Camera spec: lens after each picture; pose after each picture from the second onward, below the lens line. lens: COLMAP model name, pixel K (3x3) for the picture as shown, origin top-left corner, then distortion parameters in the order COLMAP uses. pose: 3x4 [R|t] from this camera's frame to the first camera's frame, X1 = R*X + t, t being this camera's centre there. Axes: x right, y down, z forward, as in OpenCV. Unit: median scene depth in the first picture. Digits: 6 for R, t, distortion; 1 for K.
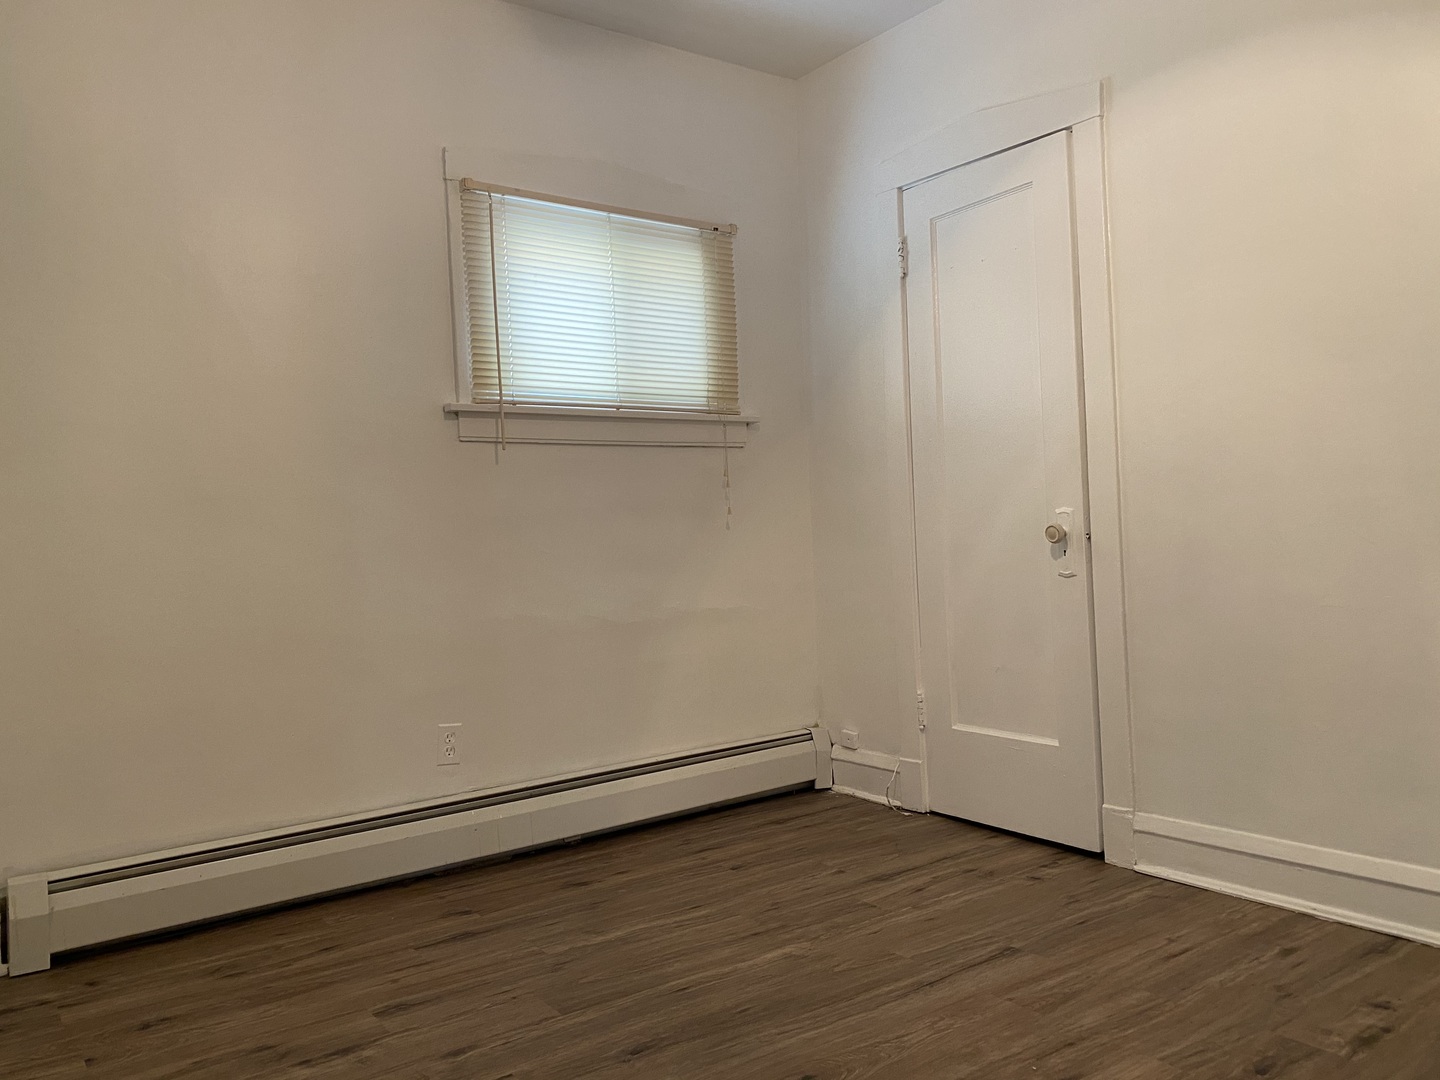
lens RADIAL K [[1138.4, 0, 710.1], [0, 1138.4, 546.3], [0, 0, 1]] dist [0.033532, -0.004036]
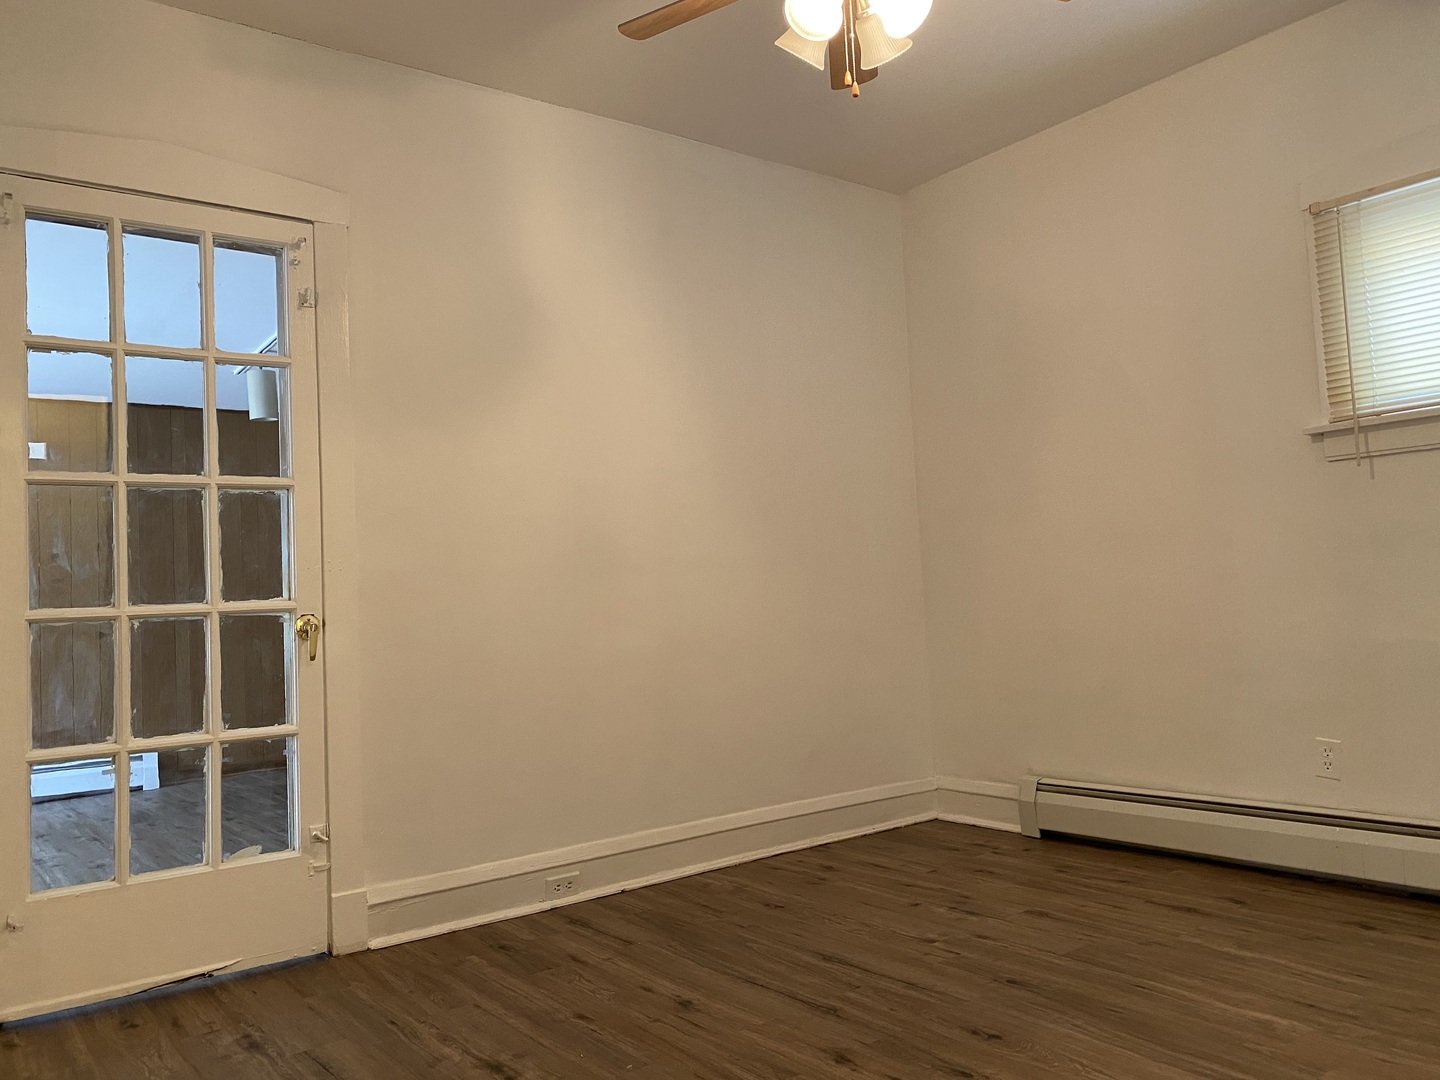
lens RADIAL K [[1138.4, 0, 710.1], [0, 1138.4, 546.3], [0, 0, 1]] dist [0.033532, -0.004036]
pose [[0.004259, -0.008960, -0.999951, 0.978900], [0.042816, 0.999044, -0.008770, -0.038763], [0.999074, -0.042777, 0.004638, 0.544729]]
